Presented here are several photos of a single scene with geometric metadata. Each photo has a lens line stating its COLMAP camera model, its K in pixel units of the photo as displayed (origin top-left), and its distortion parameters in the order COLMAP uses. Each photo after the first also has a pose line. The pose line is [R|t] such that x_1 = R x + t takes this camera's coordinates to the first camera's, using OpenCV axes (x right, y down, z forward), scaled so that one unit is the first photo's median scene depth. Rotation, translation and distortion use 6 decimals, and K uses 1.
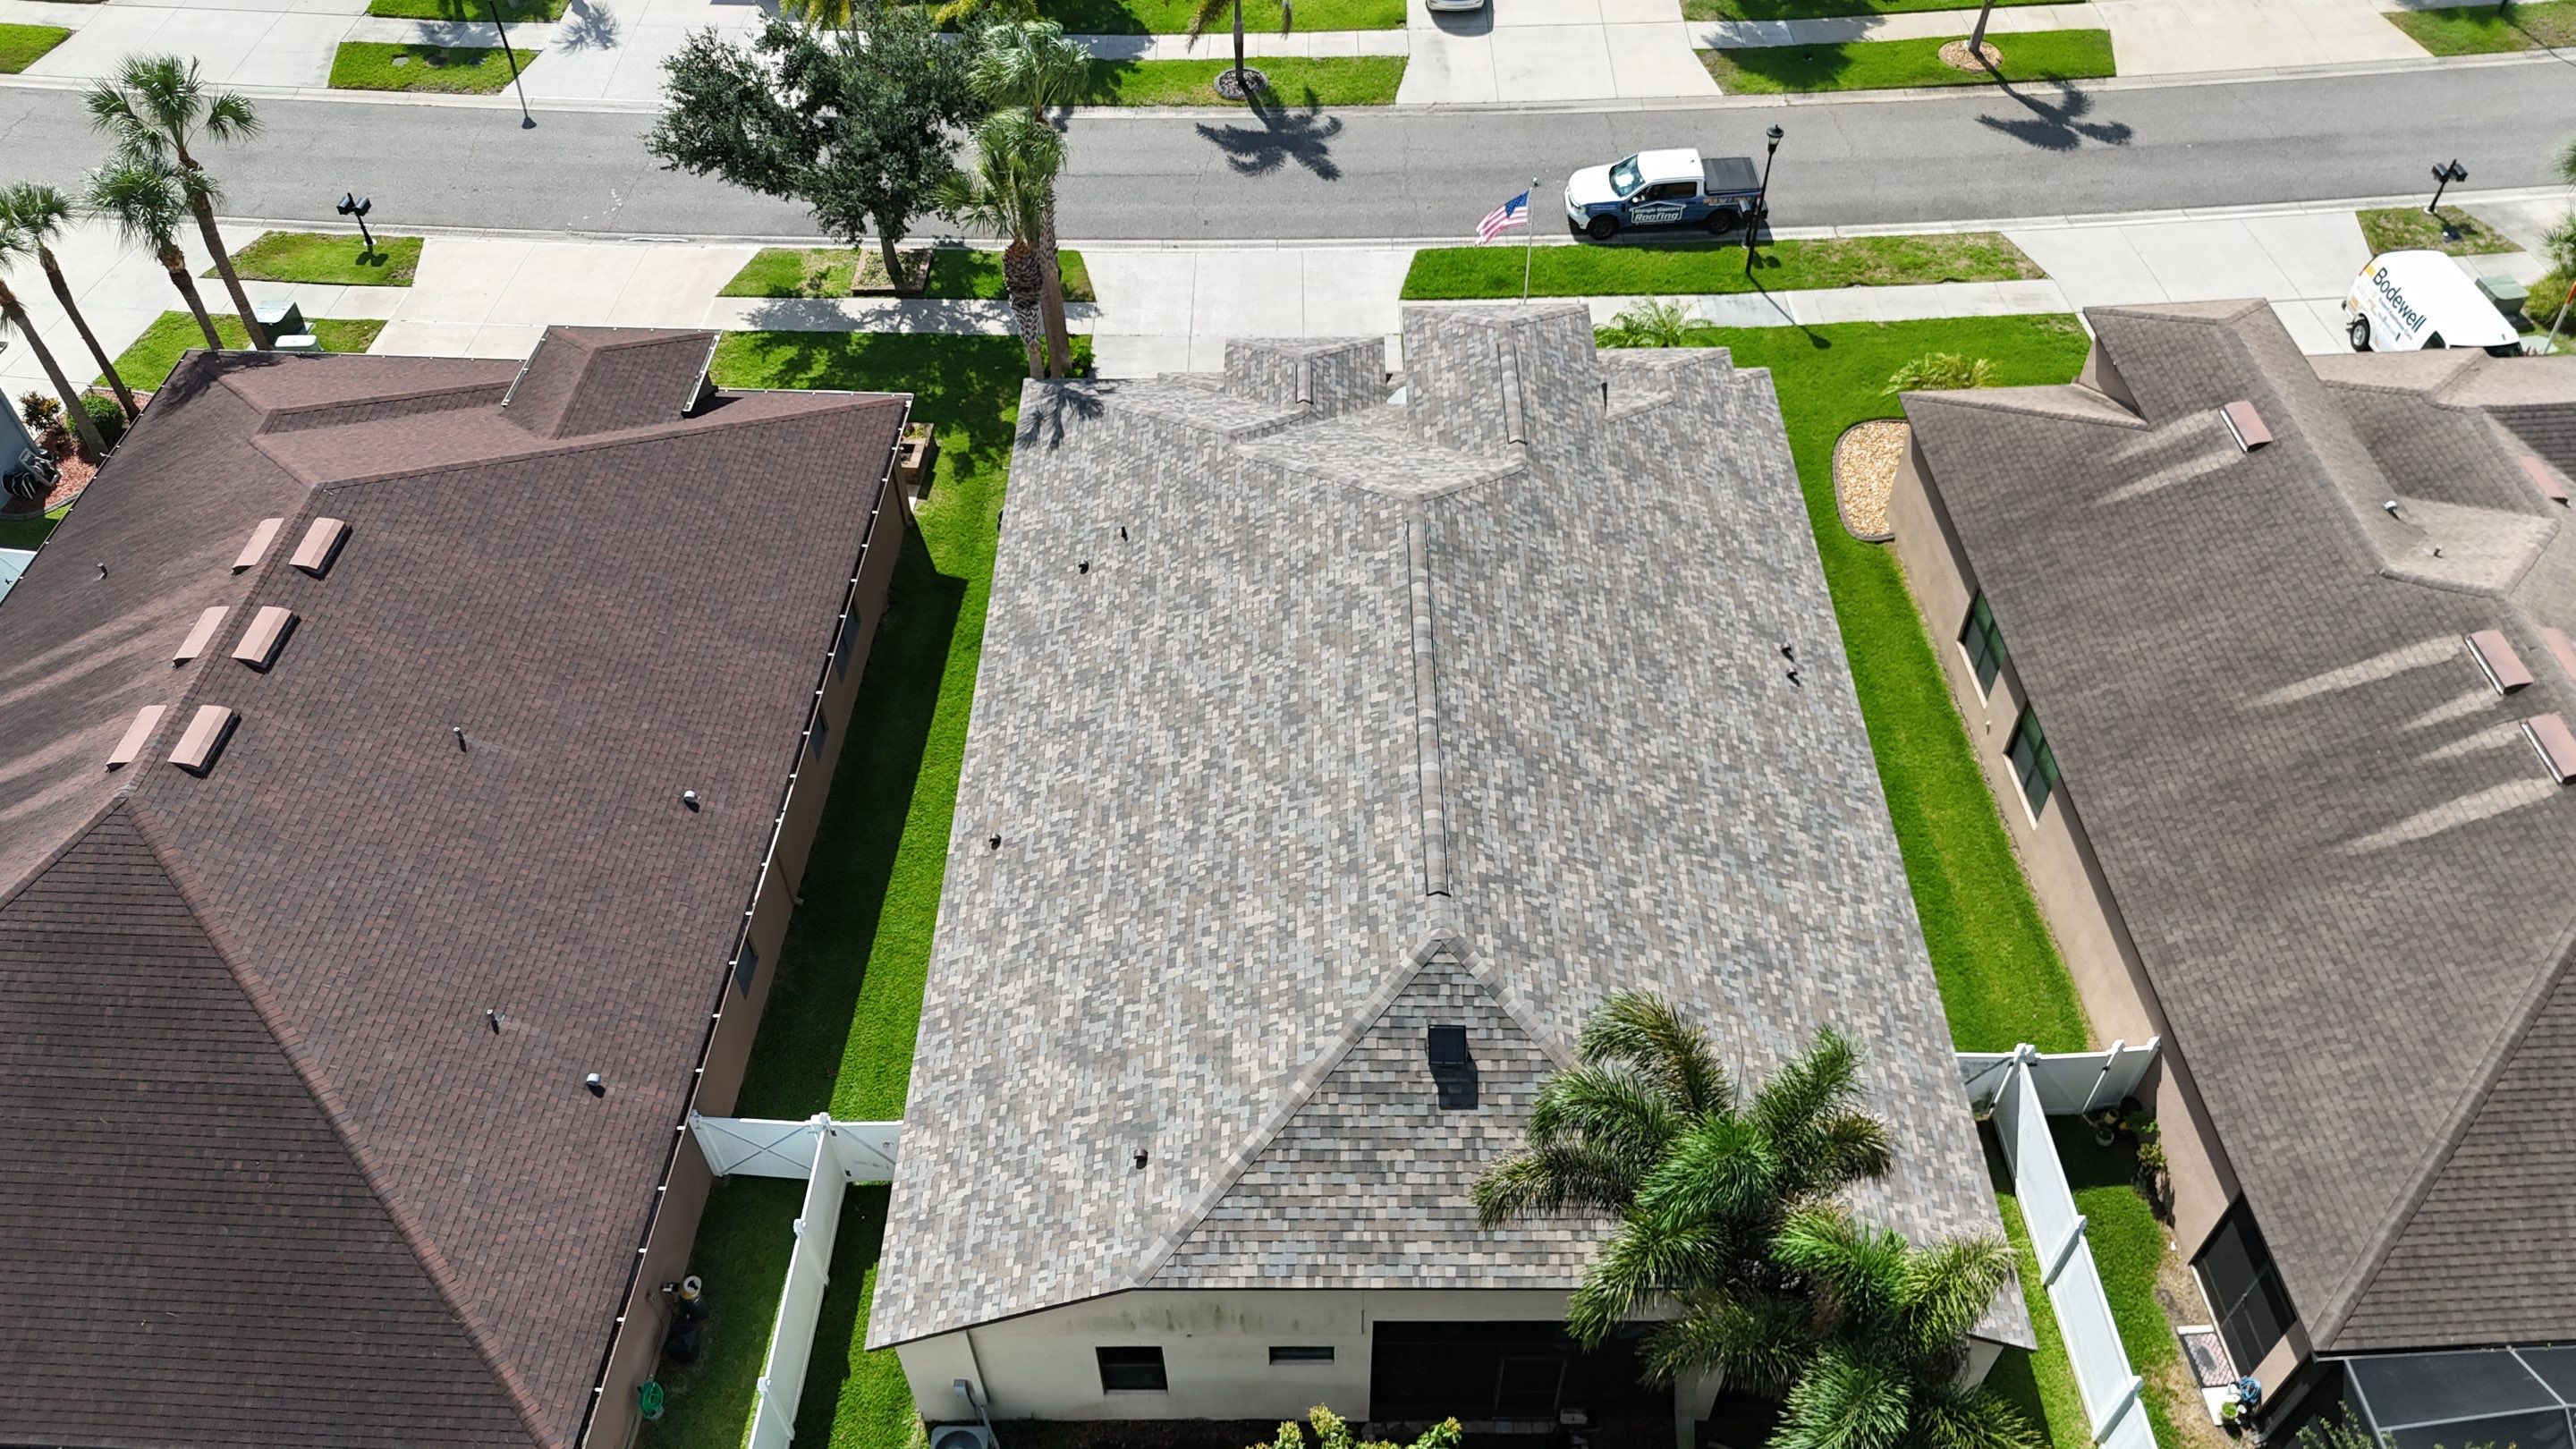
lens RADIAL K [[1918.0, 0, 1280.4], [0, 1918.0, 679.0], [0, 0, 1]] dist [0.059038, -0.052879]
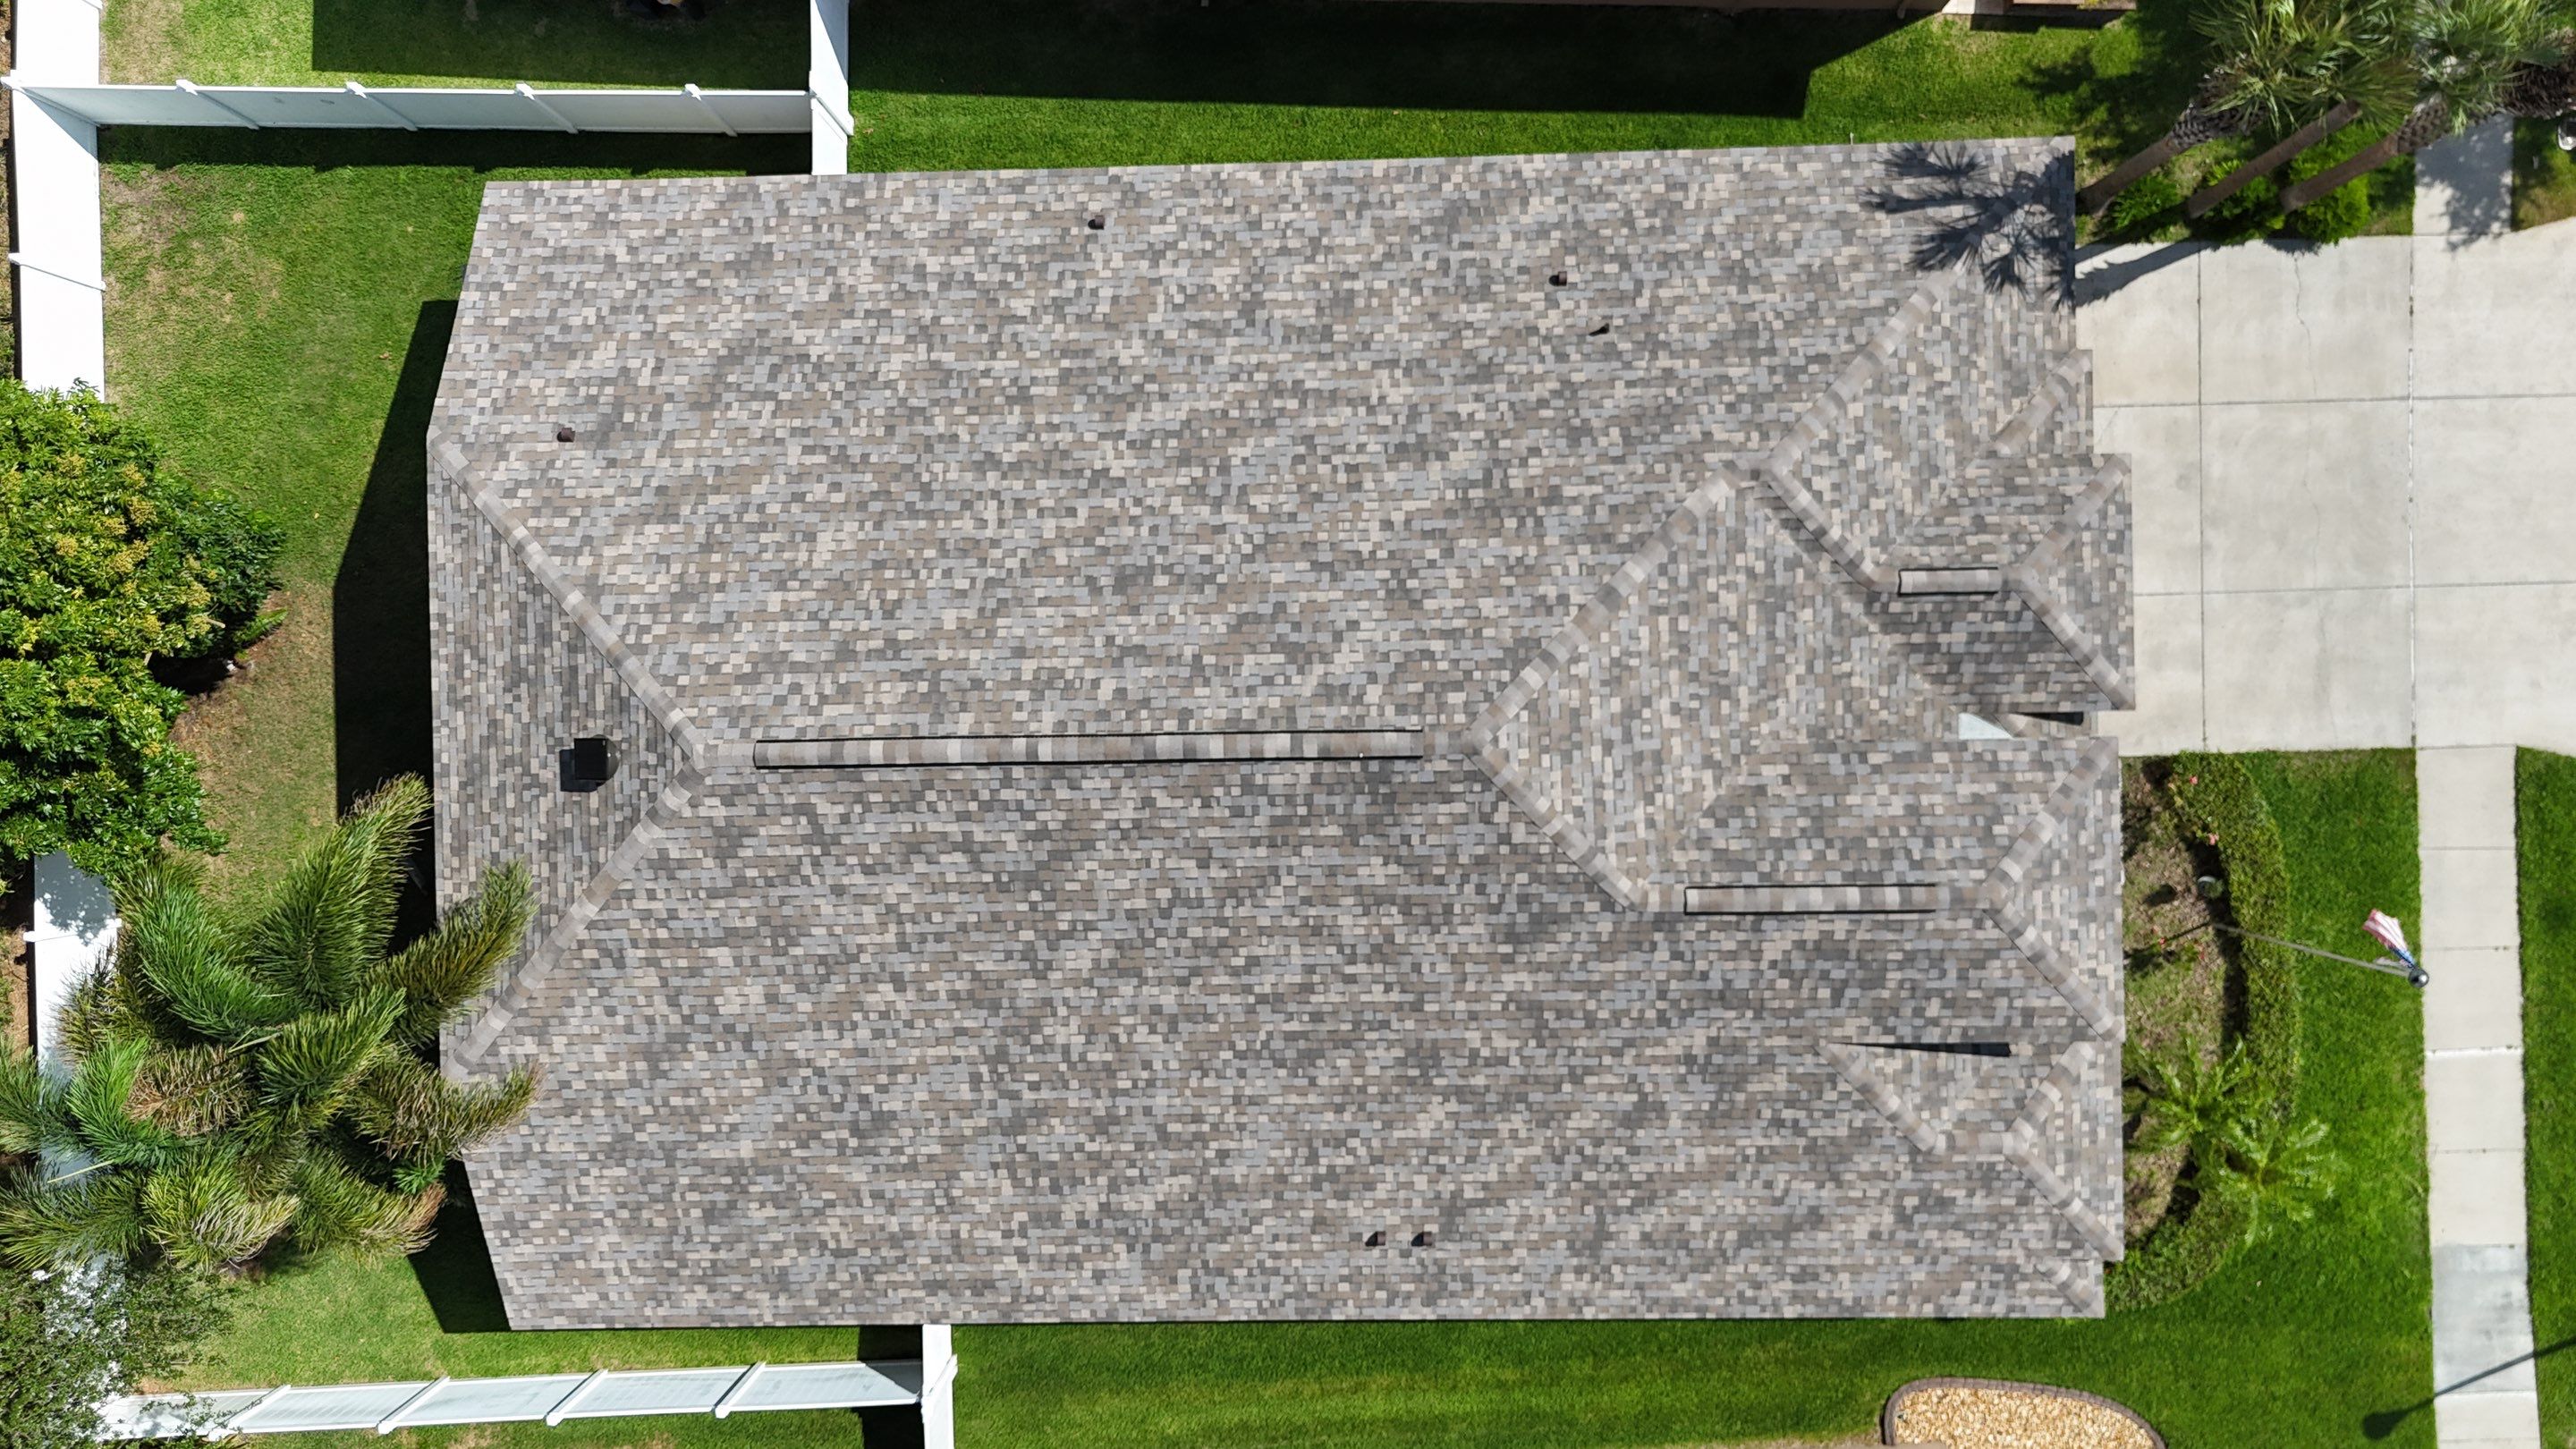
lens RADIAL K [[1918.0, 0, 1296.1], [0, 1918.0, 718.3], [0, 0, 1]] dist [0.059038, -0.052879]
pose [[0.028476, 0.999325, 0.023215, 0.047232], [-0.700013, 0.003358, 0.714123, -0.588501], [0.713563, -0.036586, 0.699636, 0.509116]]
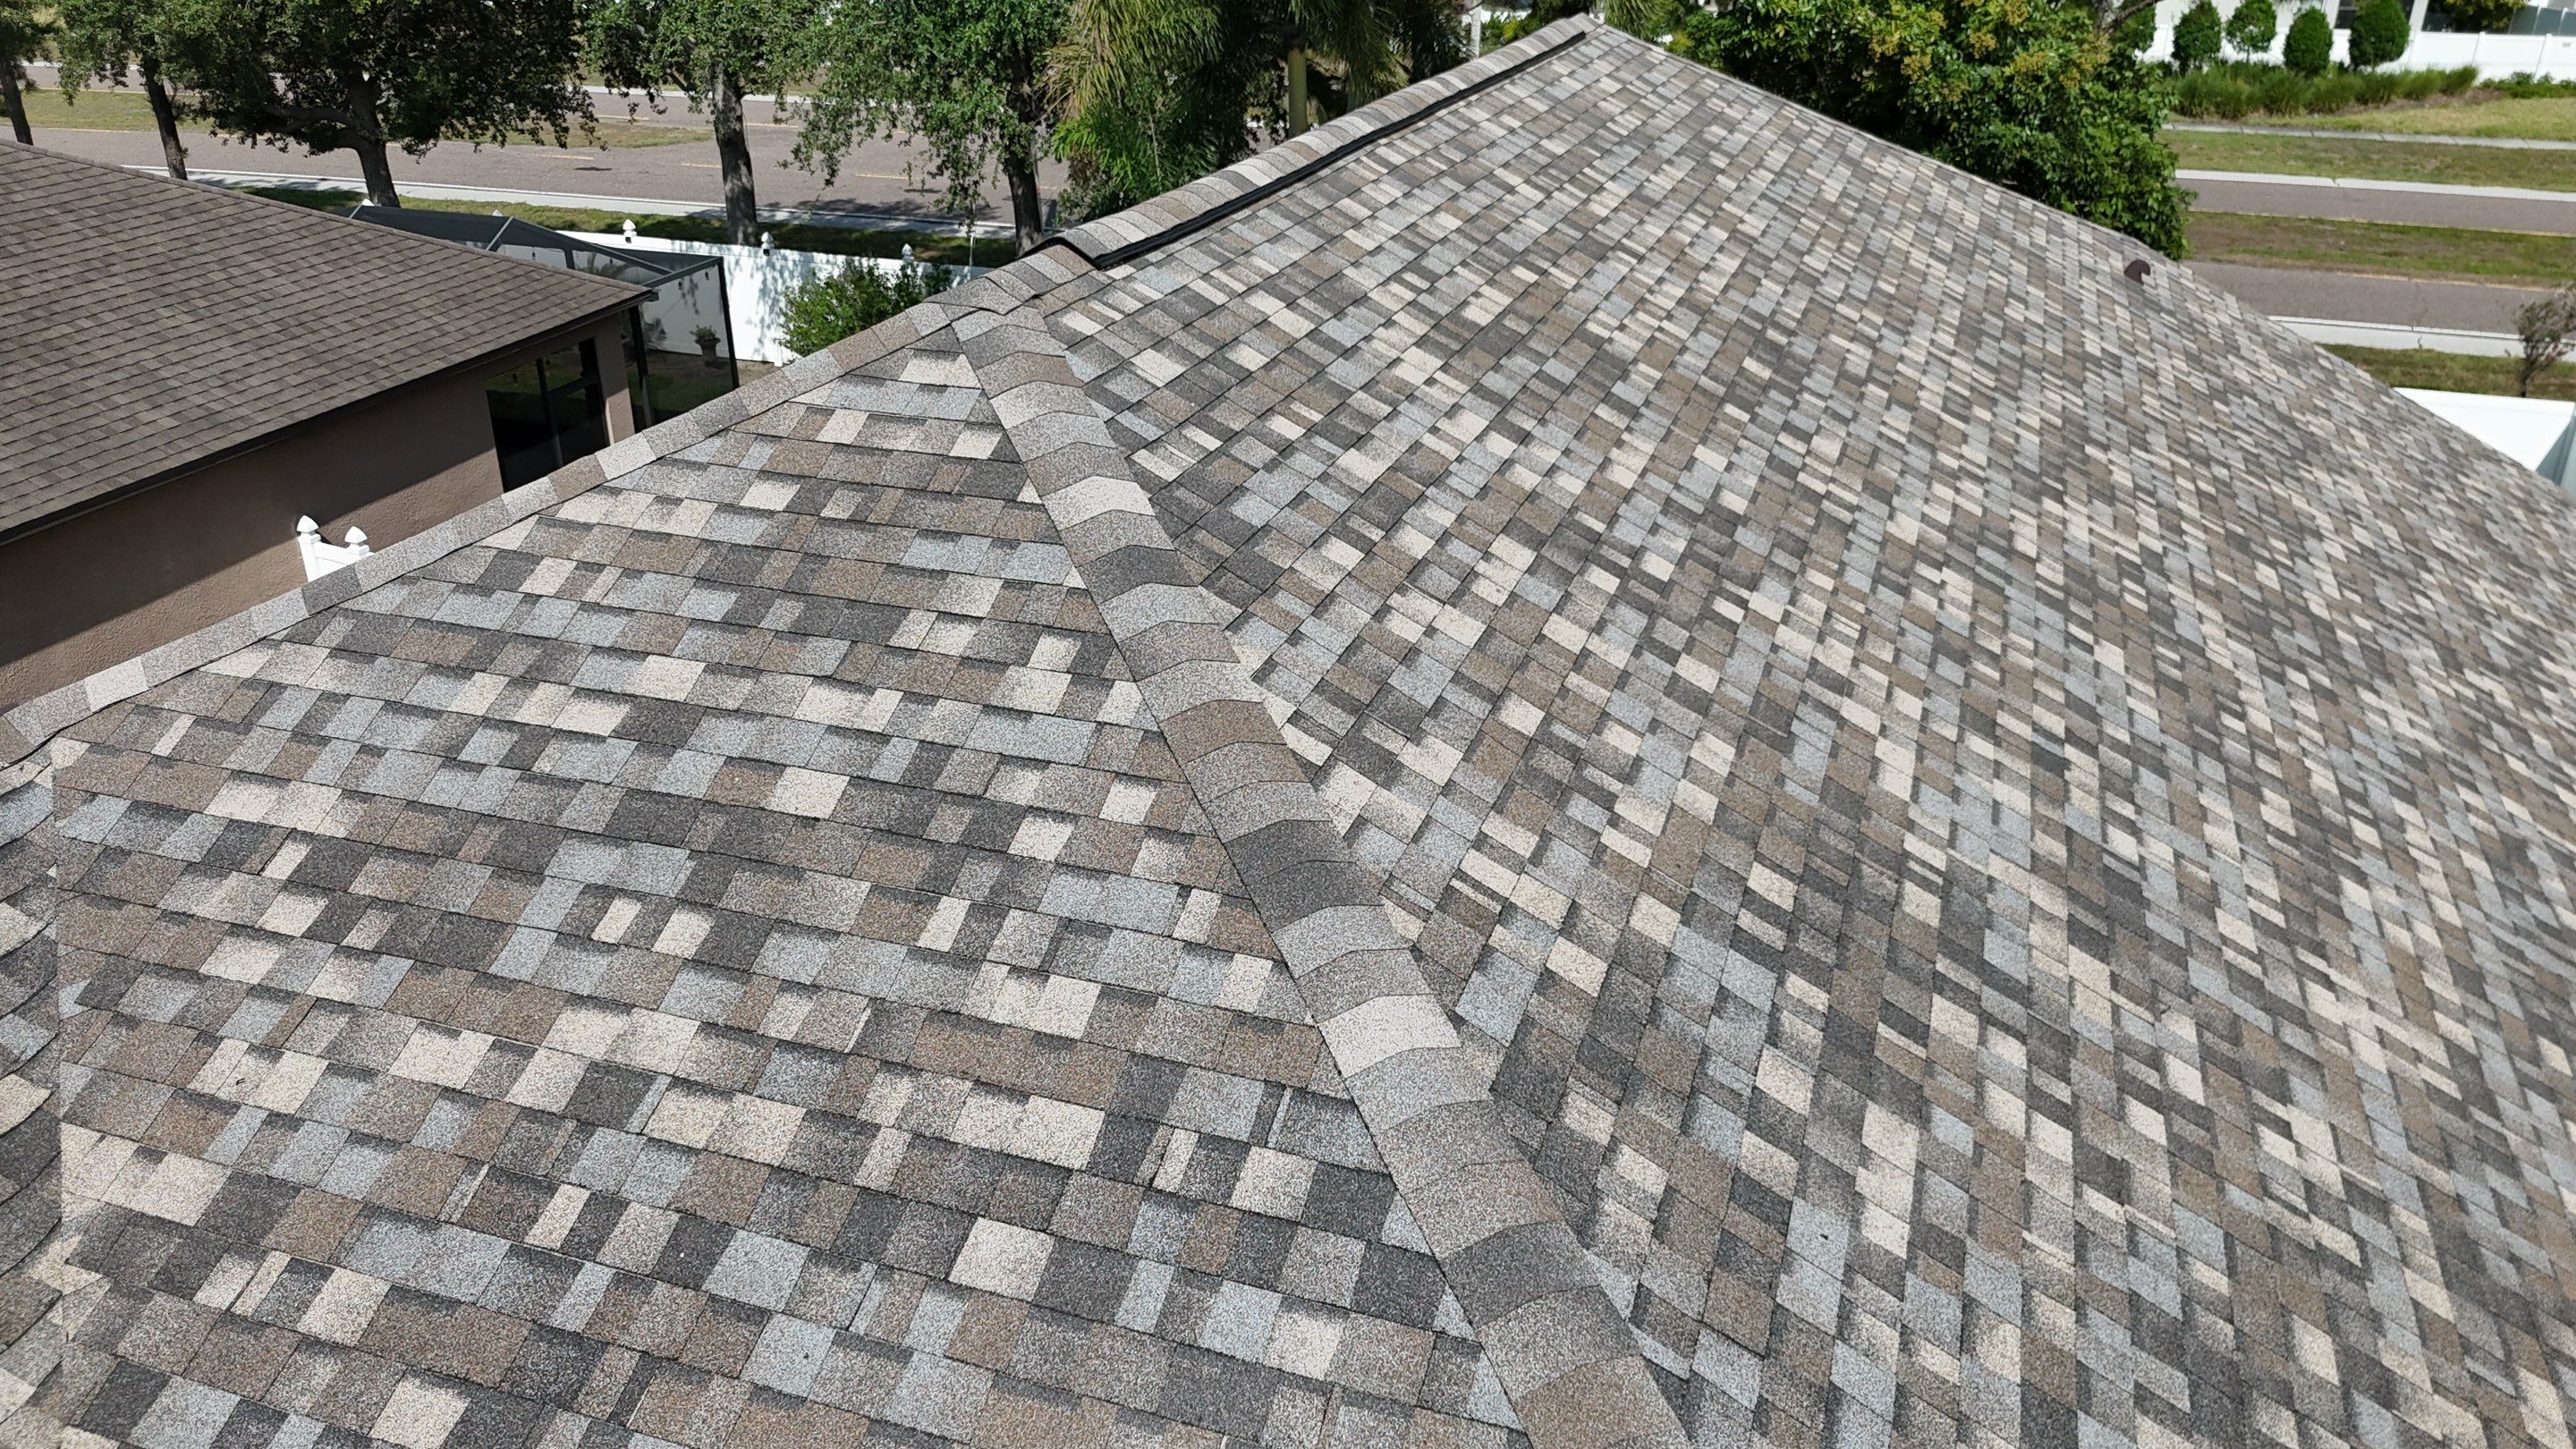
lens RADIAL K [[1918.0, 0, 1286.3], [0, 1918.0, 723.8], [0, 0, 1]] dist [0.059038, -0.052879]
pose [[-0.943127, -0.132551, 0.304862, -0.022273], [0.246642, 0.335860, 0.909047, -0.263905], [-0.222886, 0.932539, -0.284066, 1.174080]]
